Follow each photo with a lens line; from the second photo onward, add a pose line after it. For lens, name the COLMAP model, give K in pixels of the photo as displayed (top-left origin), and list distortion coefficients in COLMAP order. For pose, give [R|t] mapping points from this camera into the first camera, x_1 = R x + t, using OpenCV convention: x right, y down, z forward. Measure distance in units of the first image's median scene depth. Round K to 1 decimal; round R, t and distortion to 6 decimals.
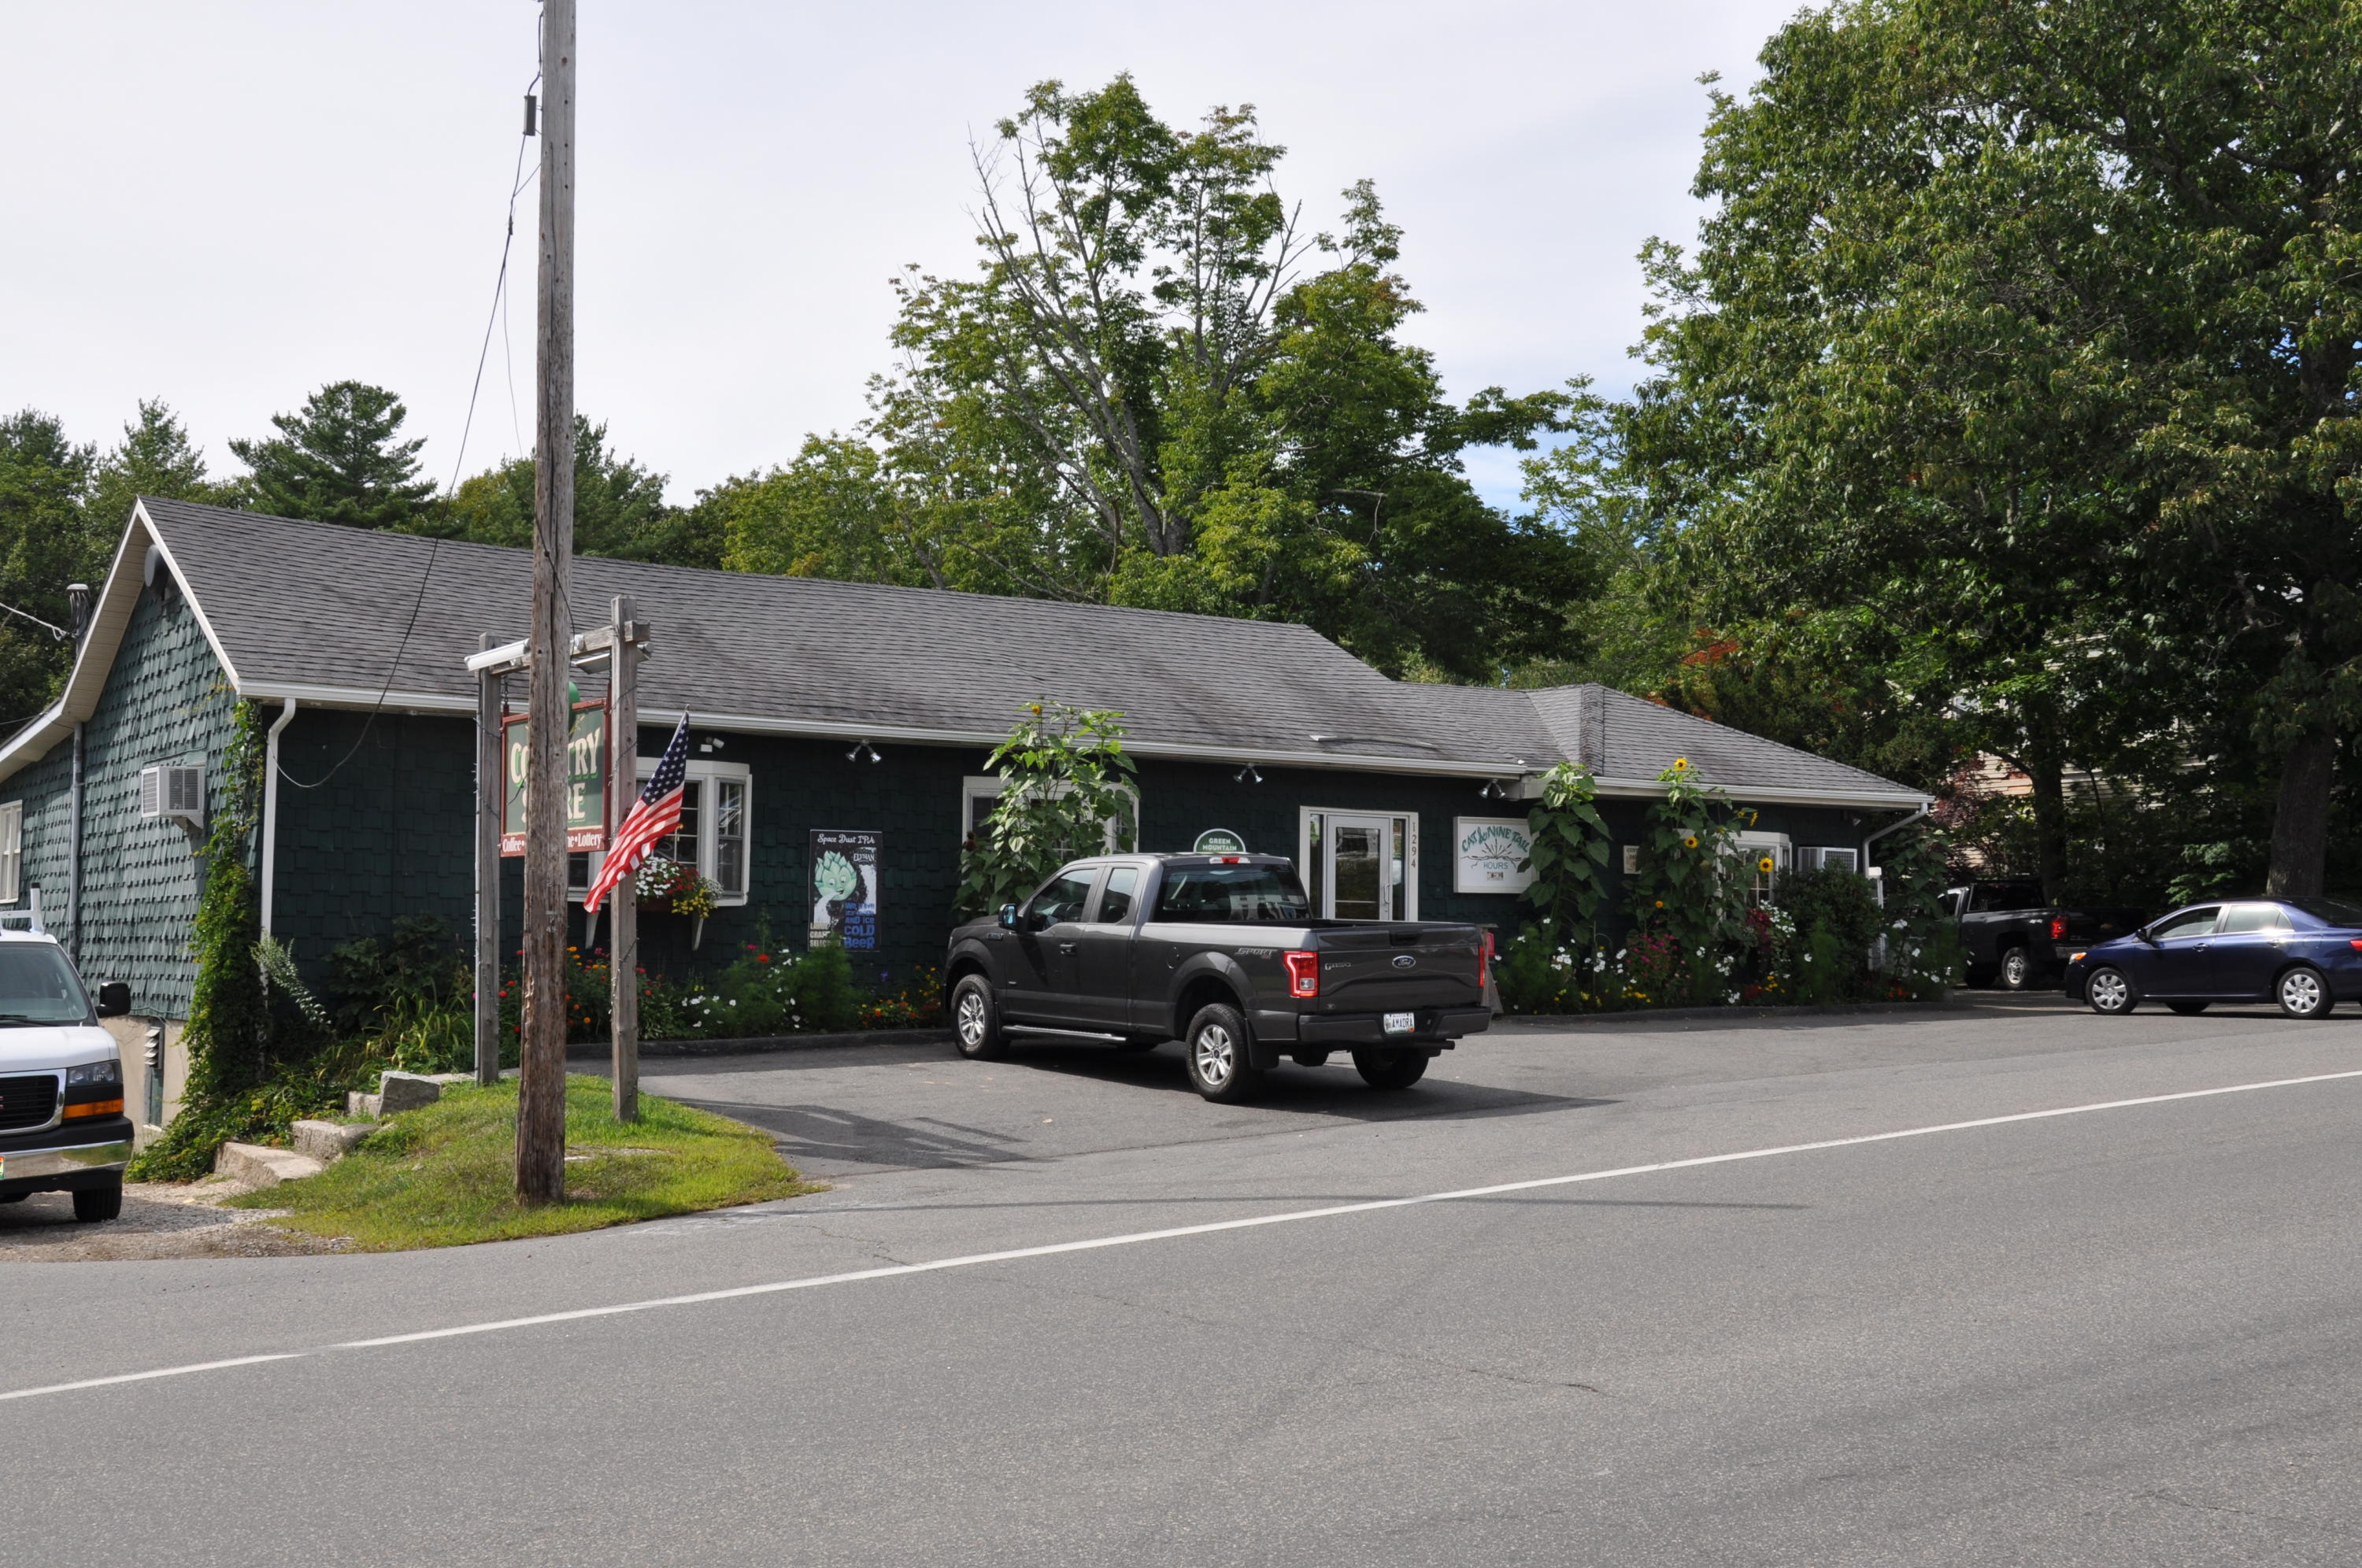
lens RADIAL K [[2516.0, 0, 1180.9], [0, 2516.0, 821.4], [0, 0, 1]] dist [0.035028, -0.001335]
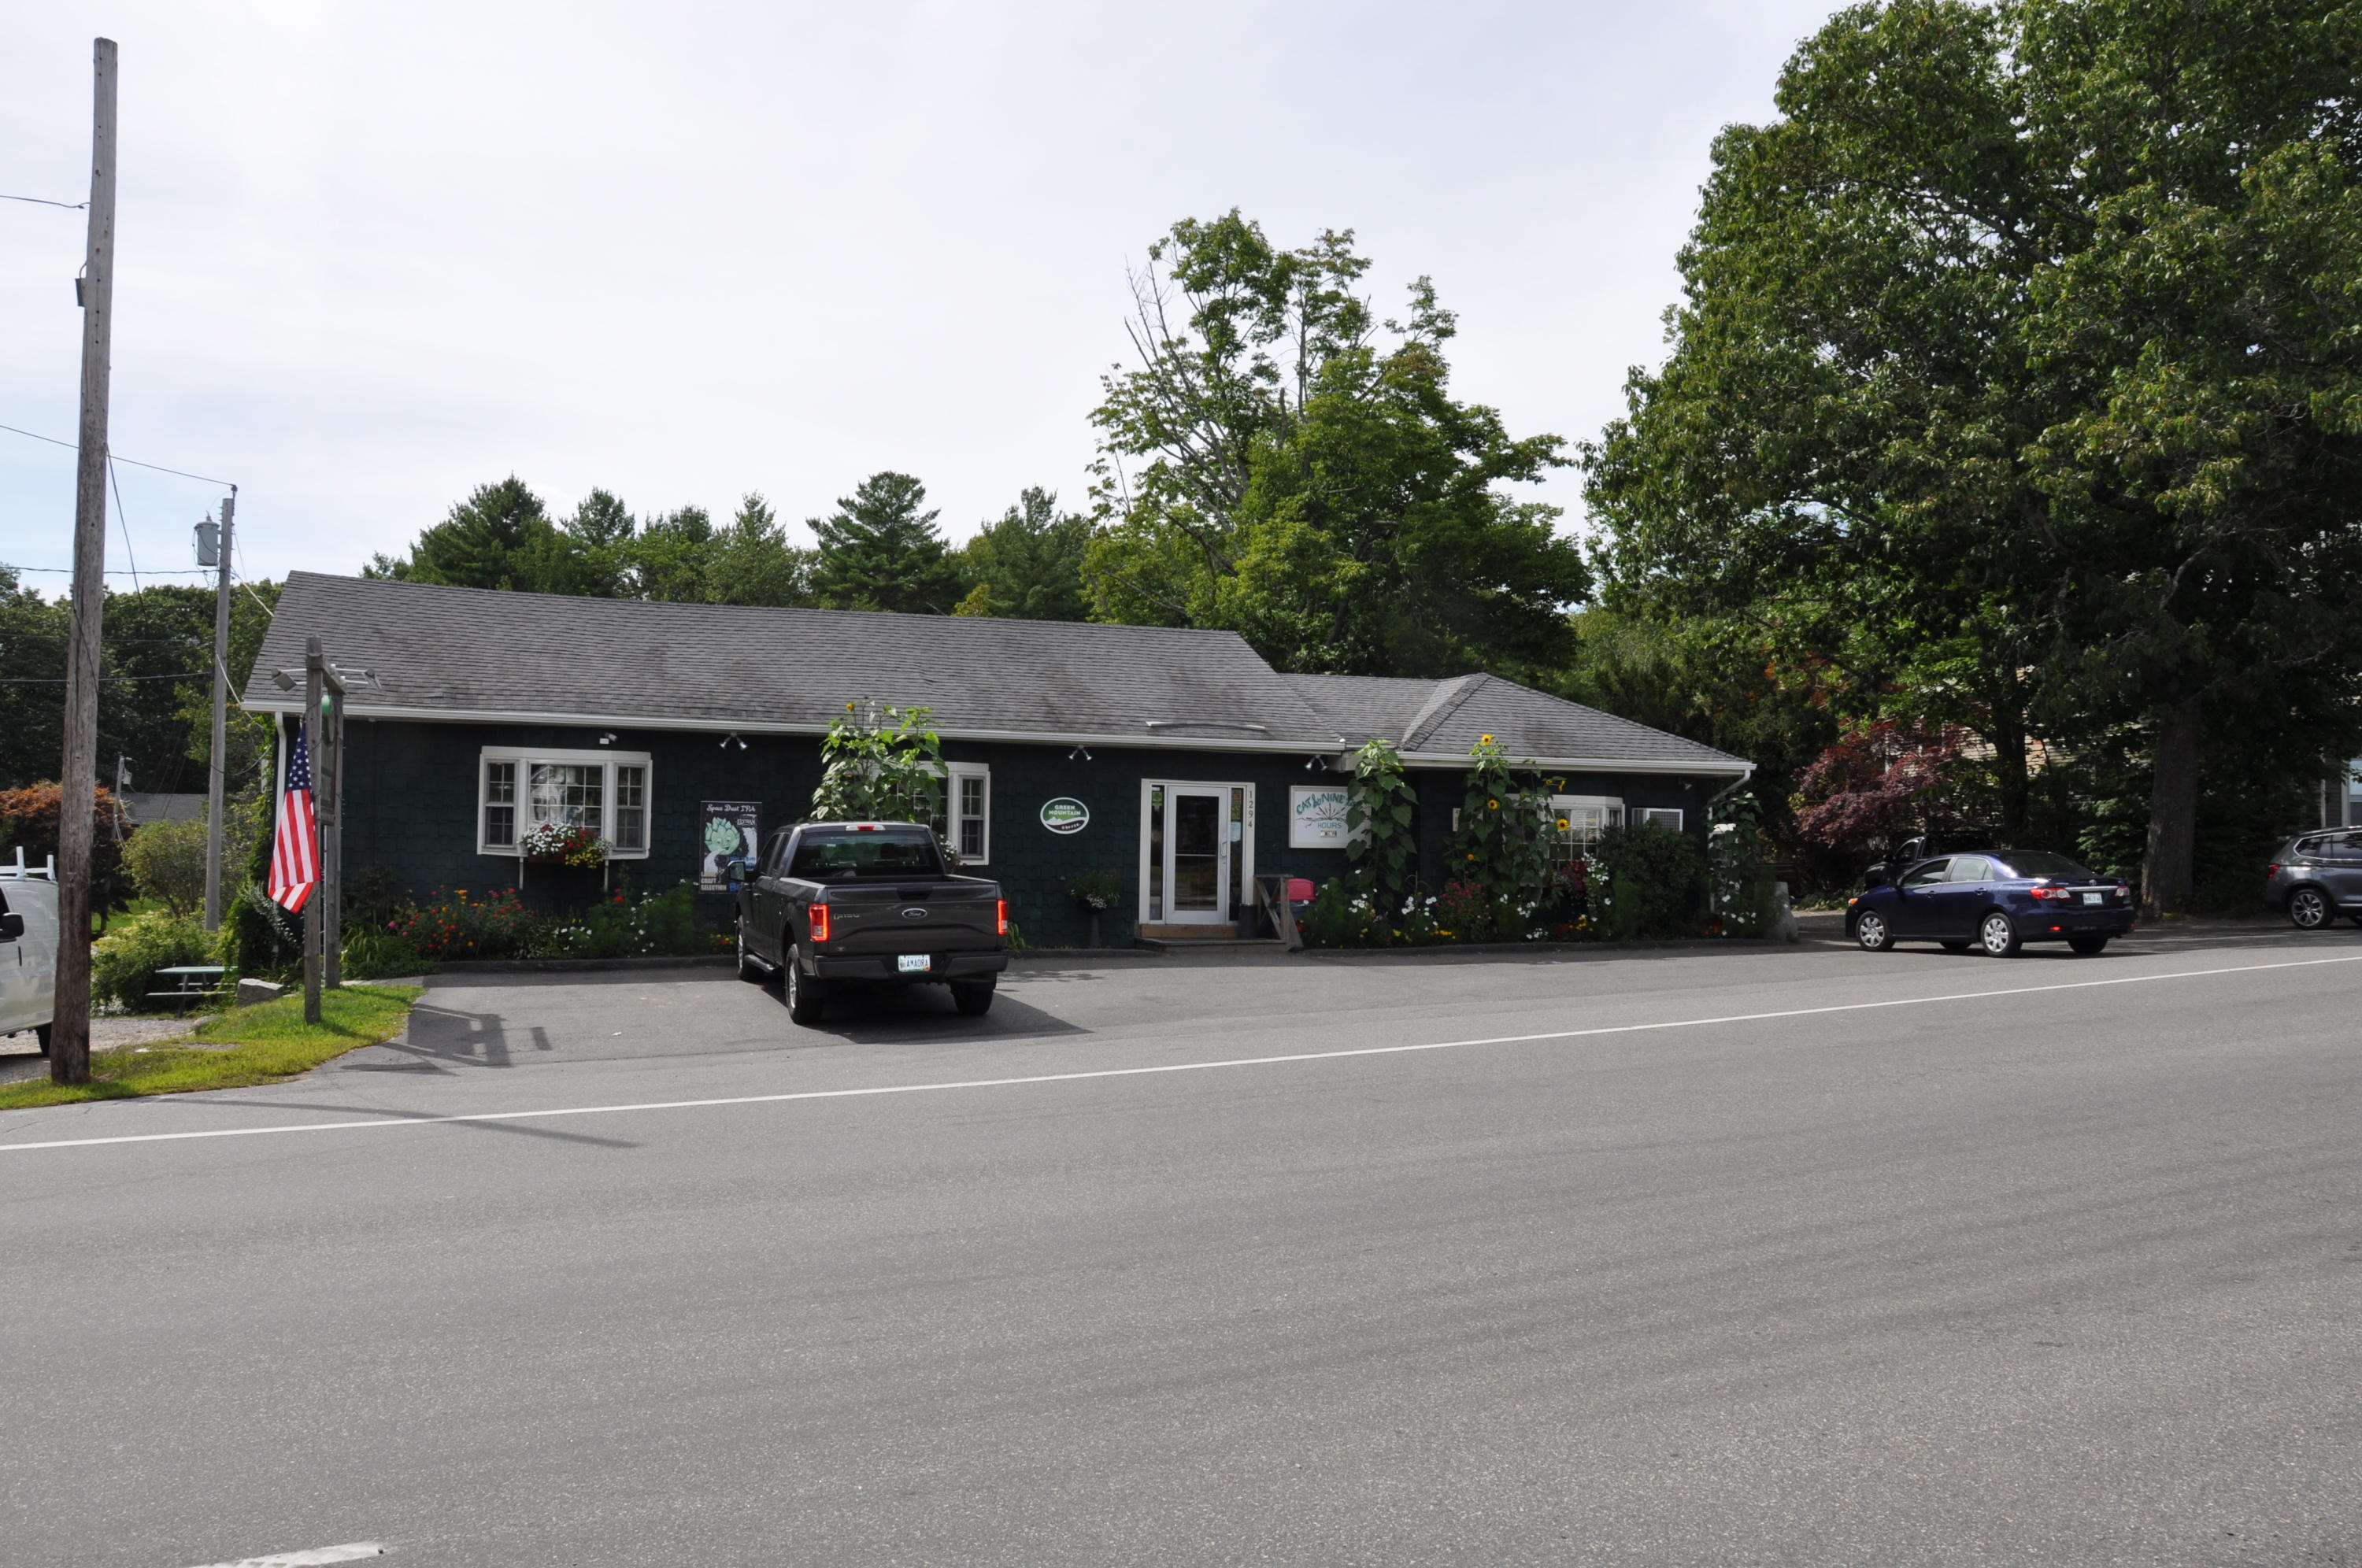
lens RADIAL K [[1880.8, 0, 1181.0], [0, 1880.8, 784.0], [0, 0, 1]] dist [-0.101412, 0.008509]
pose [[0.966430, -0.005854, -0.256862, 0.280850], [0.006814, 0.999973, 0.002848, -0.005459], [0.256839, -0.004503, 0.966444, 0.096579]]
